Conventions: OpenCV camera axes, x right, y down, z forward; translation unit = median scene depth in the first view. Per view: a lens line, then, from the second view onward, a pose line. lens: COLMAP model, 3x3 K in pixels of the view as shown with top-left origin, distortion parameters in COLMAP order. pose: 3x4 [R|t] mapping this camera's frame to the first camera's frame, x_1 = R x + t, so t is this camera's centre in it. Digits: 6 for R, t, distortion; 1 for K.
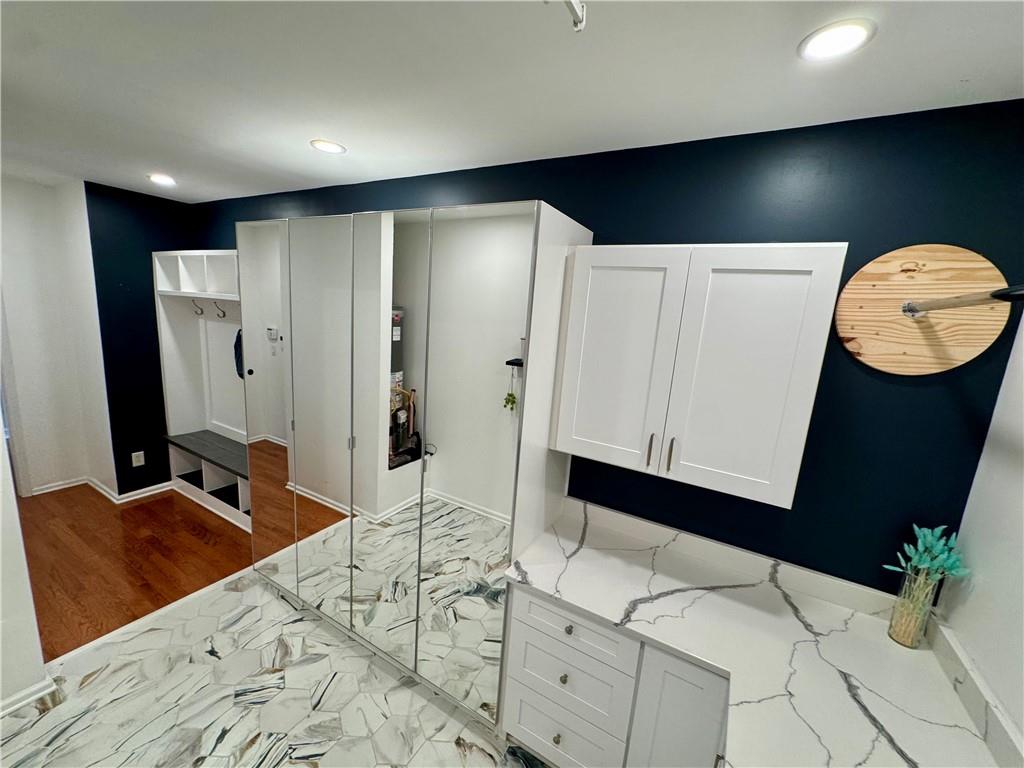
lens RADIAL K [[409.8, 0, 509.7], [0, 409.8, 386.6], [0, 0, 1]] dist [0.000716, -0.000222]
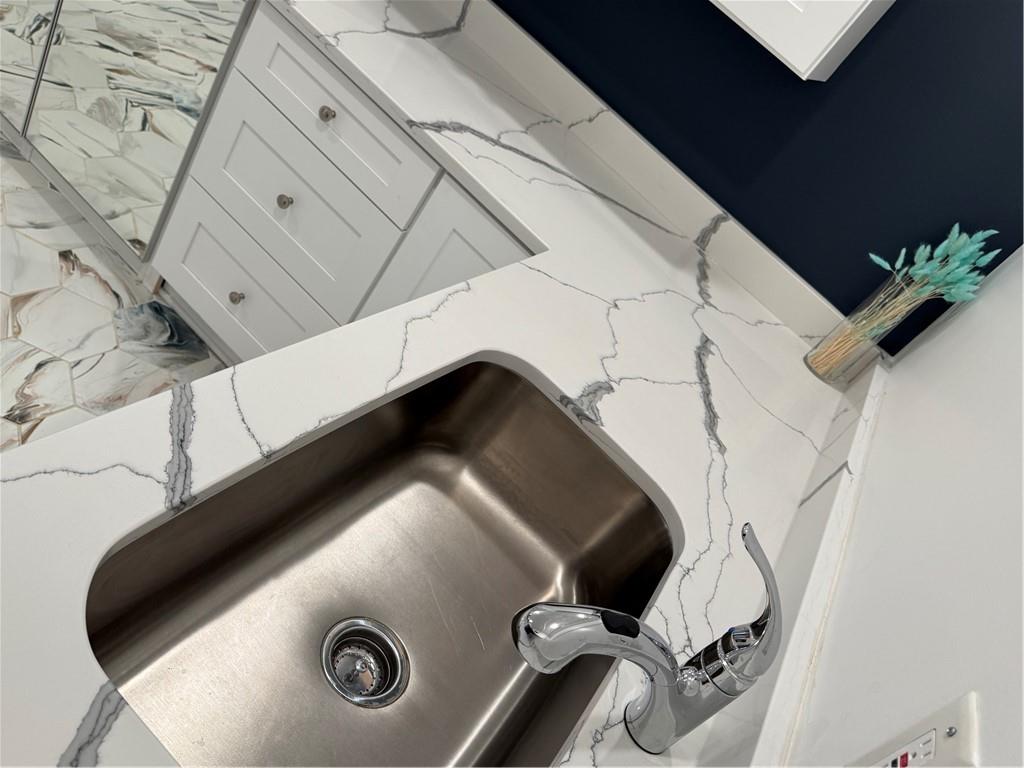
lens RADIAL K [[820.5, 0, 505.7], [0, 820.5, 384.2], [0, 0, 1]] dist [0.030088, -0.025884]
pose [[0.878399, 0.407110, 0.250353, 0.180197], [-0.476328, 0.788559, 0.388956, 0.283259], [-0.039070, -0.460909, 0.886587, -0.081381]]
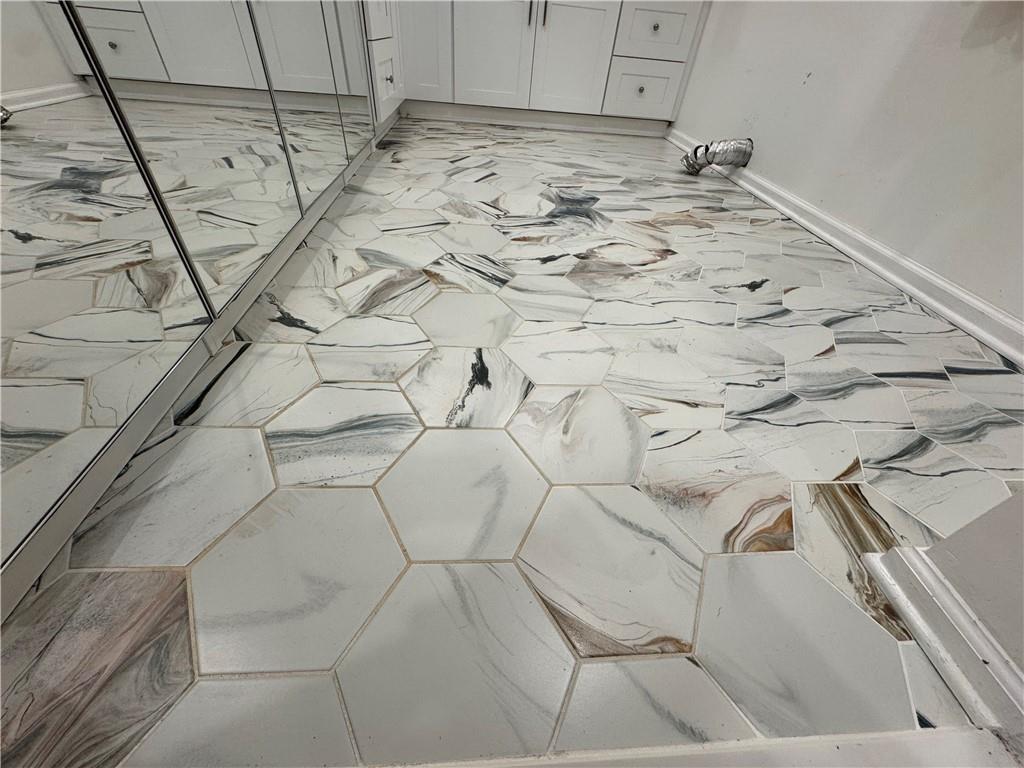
lens RADIAL K [[409.8, 0, 513.5], [0, 409.8, 382.4], [0, 0, 1]] dist [0.000716, -0.000222]
pose [[-0.547206, -0.635404, 0.544818, -1.077996], [0.033170, 0.633946, 0.772666, 0.451829], [-0.836340, 0.440879, -0.325823, 1.264695]]
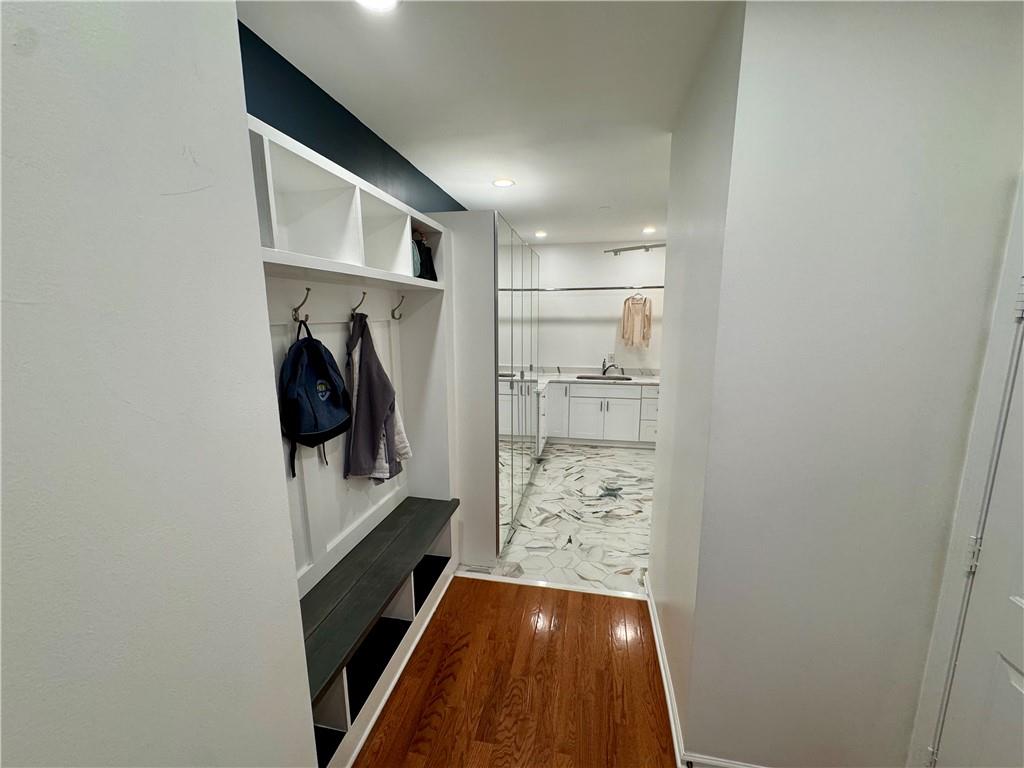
lens RADIAL K [[409.8, 0, 510.8], [0, 409.8, 384.5], [0, 0, 1]] dist [0.000716, -0.000222]
pose [[-0.321438, -0.228556, 0.918934, -2.132639], [0.152088, 0.945375, 0.288332, -0.352393], [-0.934637, 0.232440, -0.269119, 1.677735]]
